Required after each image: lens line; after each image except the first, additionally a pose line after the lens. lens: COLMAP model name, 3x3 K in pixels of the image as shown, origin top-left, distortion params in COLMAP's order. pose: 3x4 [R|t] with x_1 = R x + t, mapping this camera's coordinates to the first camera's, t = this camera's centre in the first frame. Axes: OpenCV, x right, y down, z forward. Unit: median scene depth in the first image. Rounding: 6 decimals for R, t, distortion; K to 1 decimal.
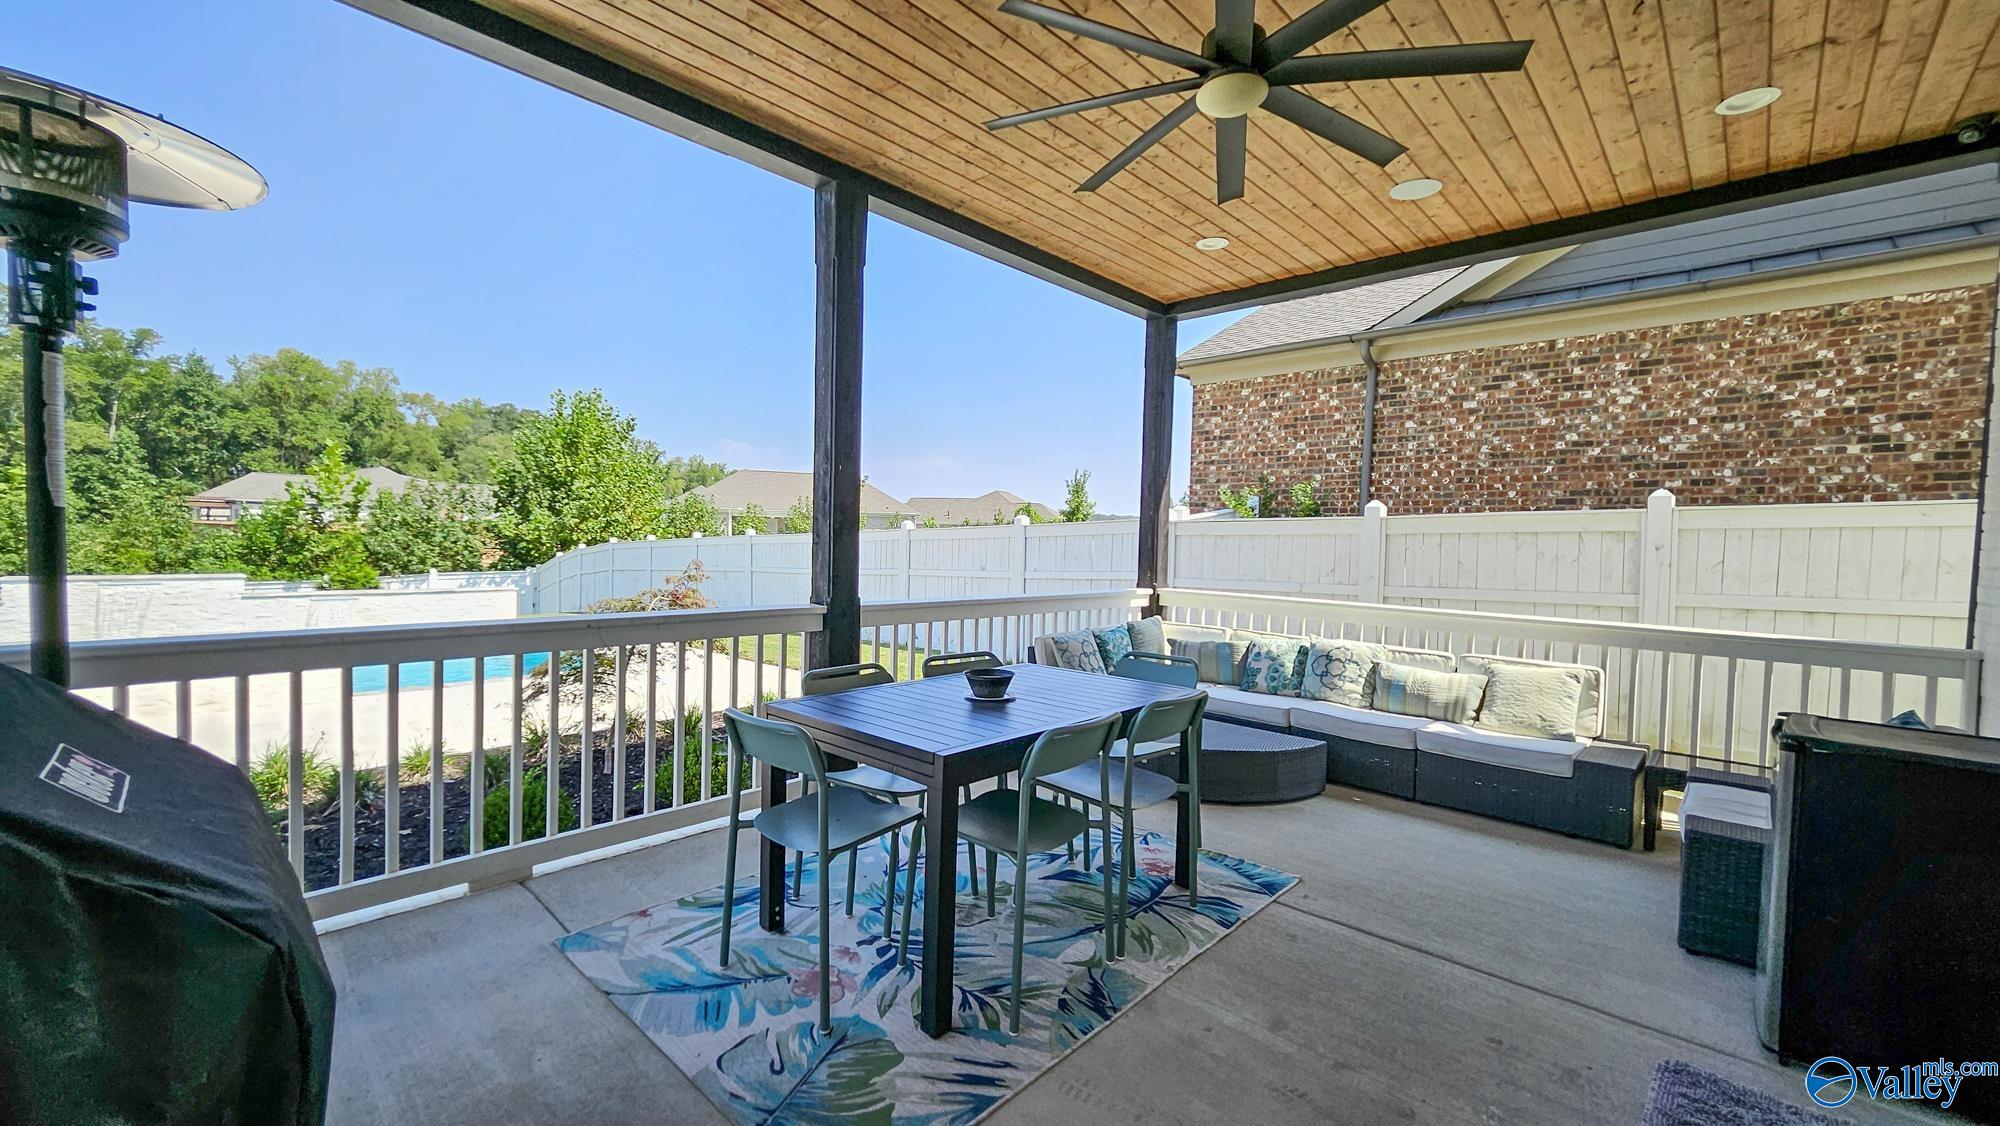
lens RADIAL K [[798.0, 0, 1000.0], [0, 798.0, 563.0], [0, 0, 1]] dist [-0.000900, -0.000312]
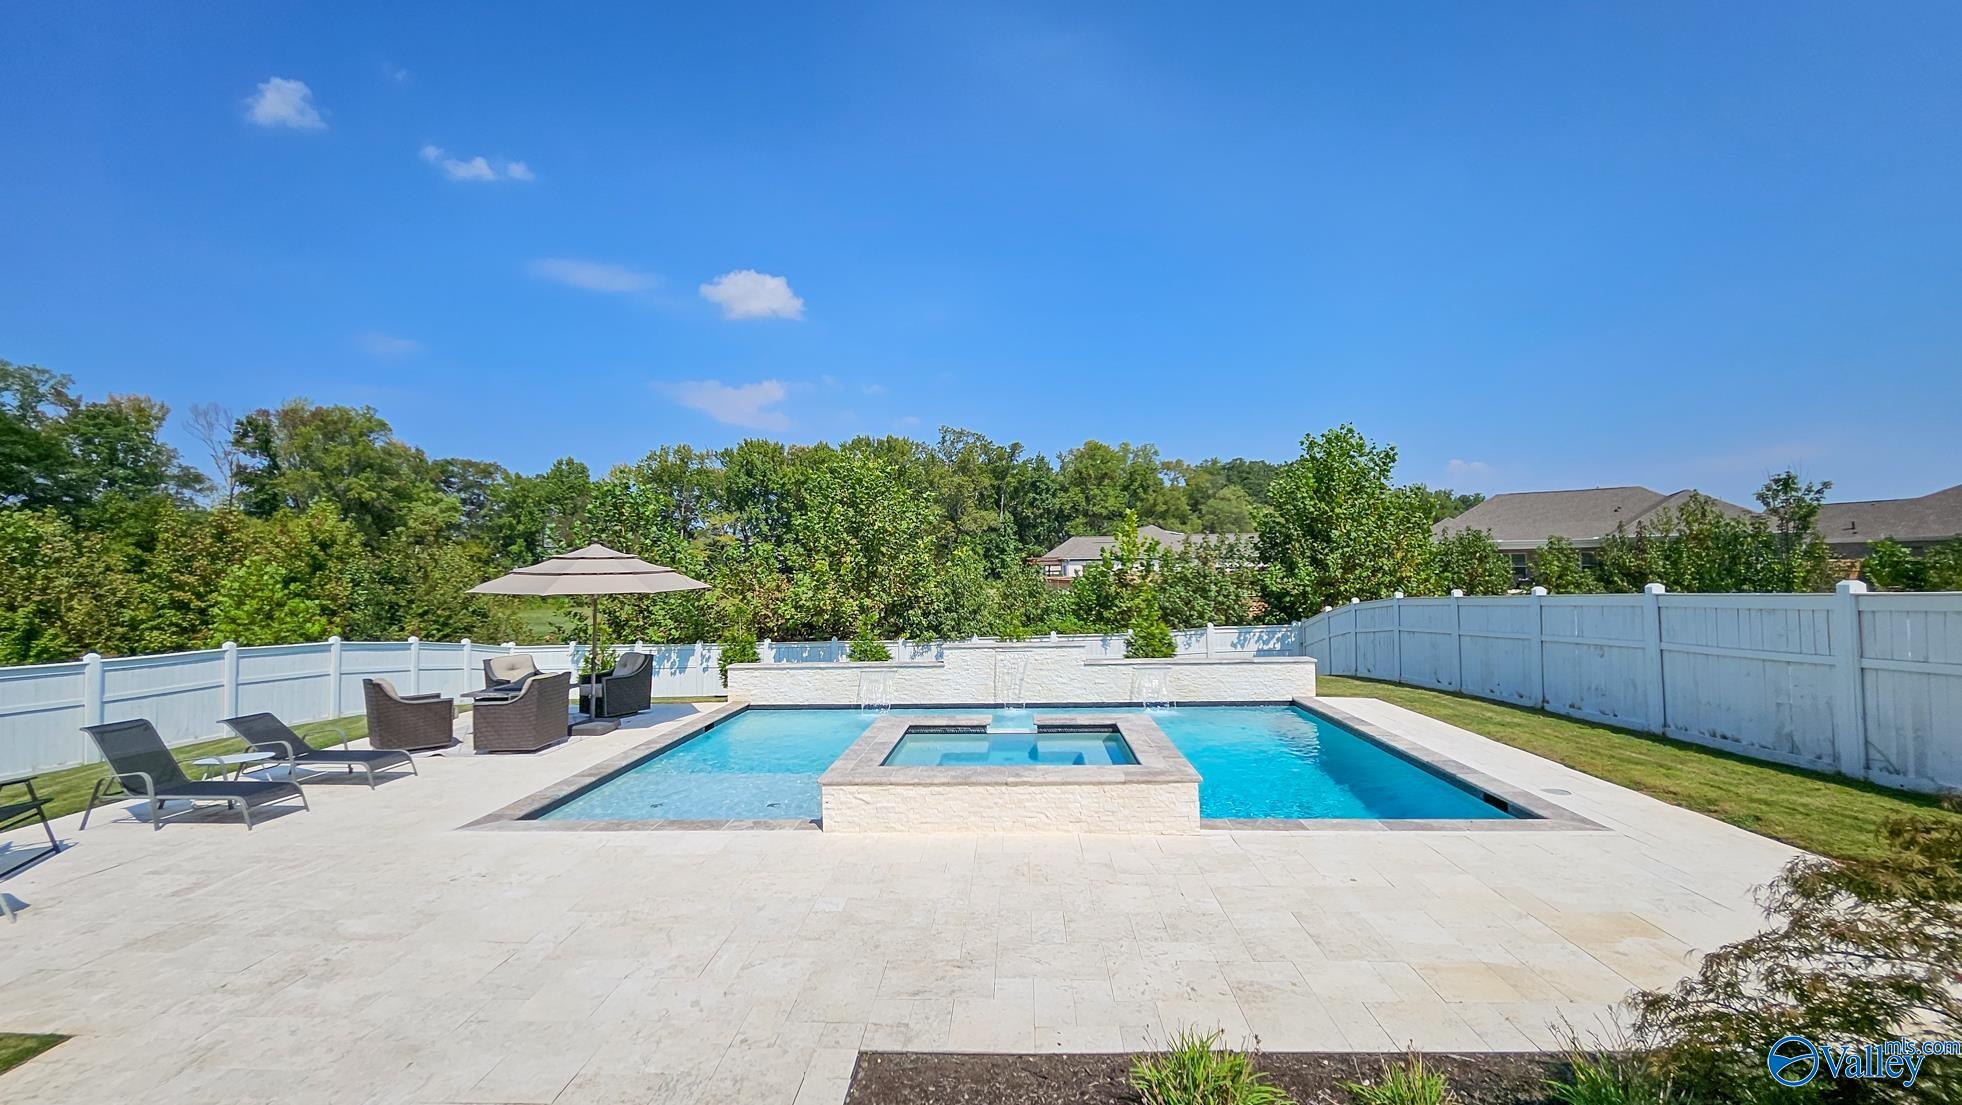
lens RADIAL K [[782.8, 0, 981.0], [0, 782.8, 552.5], [0, 0, 1]] dist [-0.000900, -0.000312]
pose [[0.647359, -0.053645, -0.760295, -0.065729], [0.010404, 0.998049, -0.061562, -0.012851], [0.762115, 0.031943, 0.646654, 0.058998]]
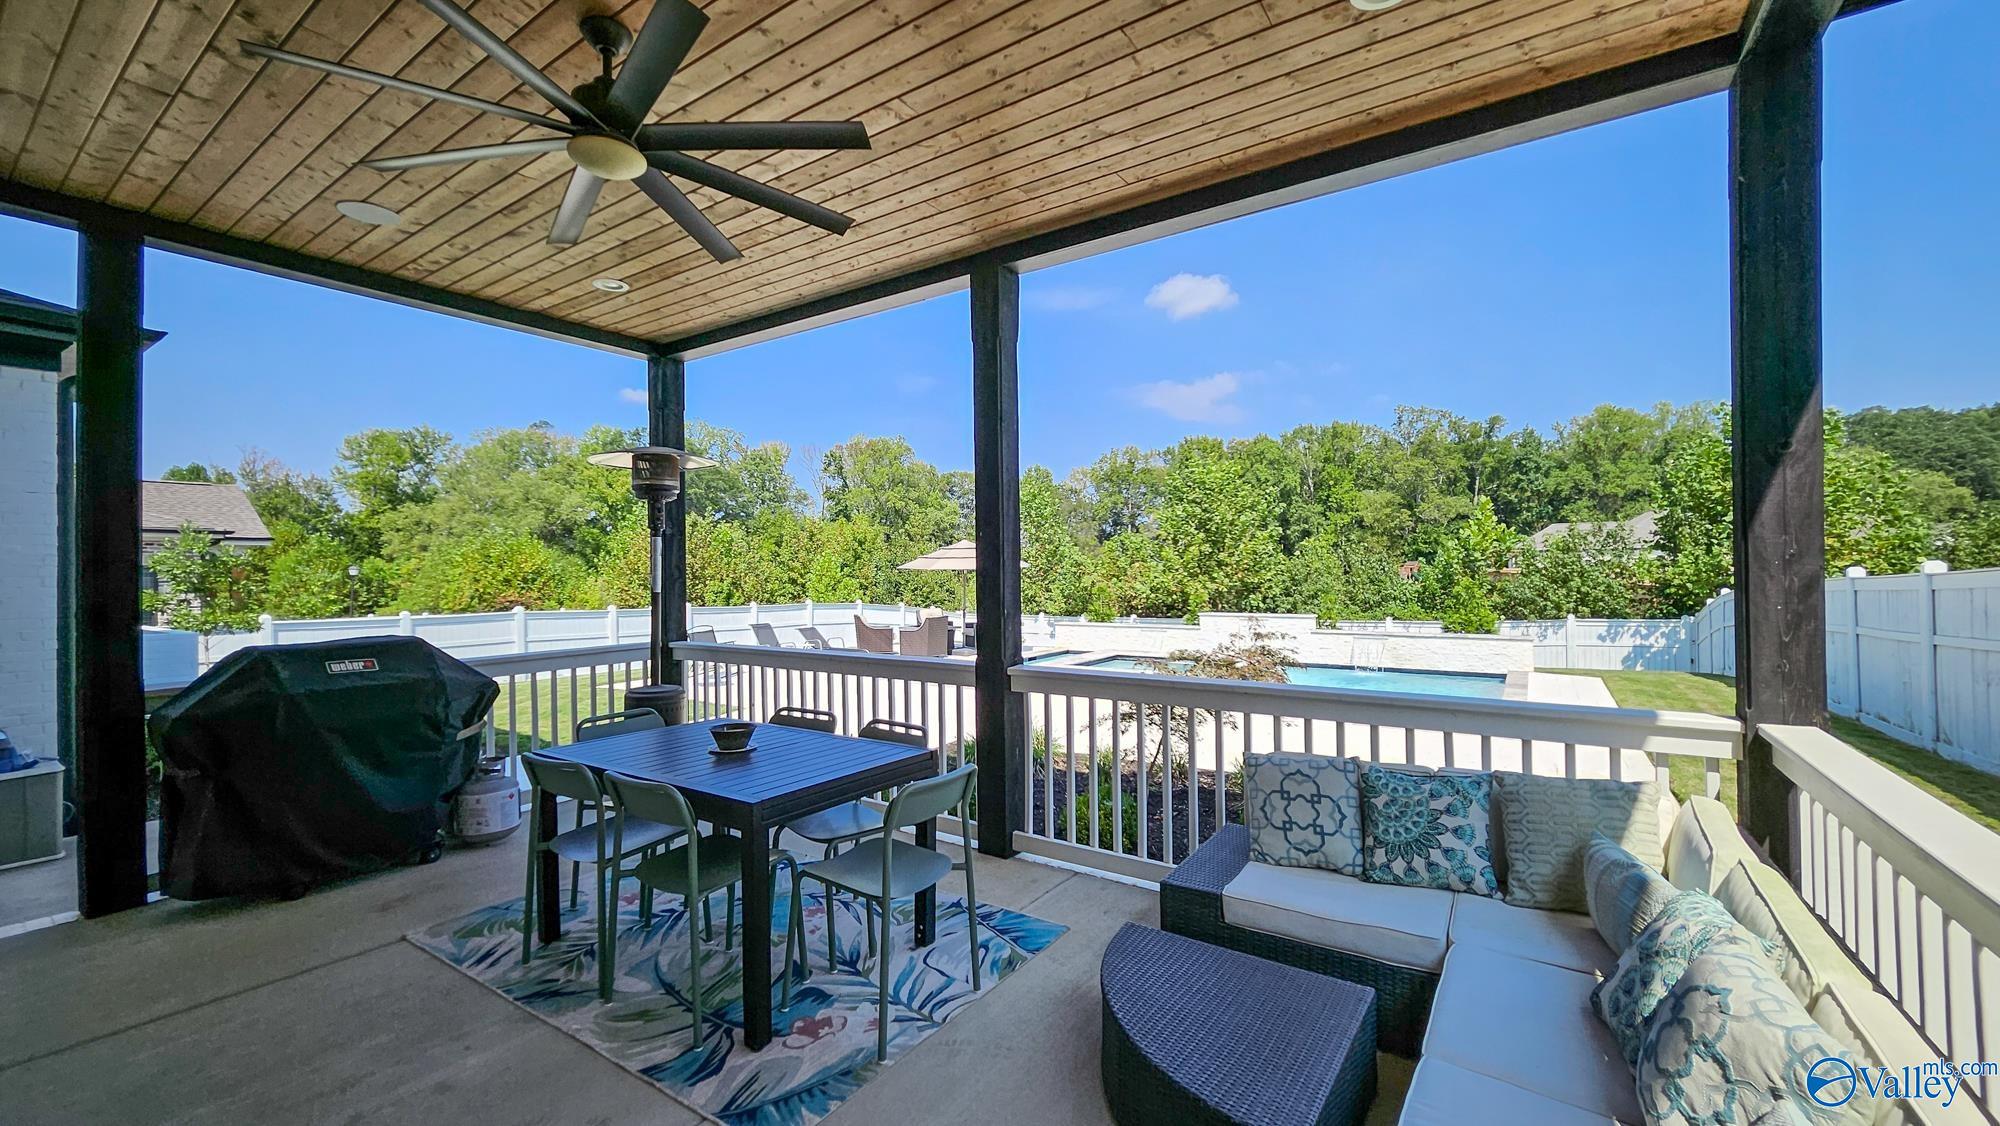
lens RADIAL K [[797.4, 0, 1000.0], [0, 797.4, 563.0], [0, 0, 1]] dist [-0.003147, -0.000183]
pose [[0.151984, -0.035944, -0.987729, 0.080517], [-0.015418, 0.999131, -0.038731, -0.003965], [0.988263, 0.021116, 0.151298, 0.082745]]
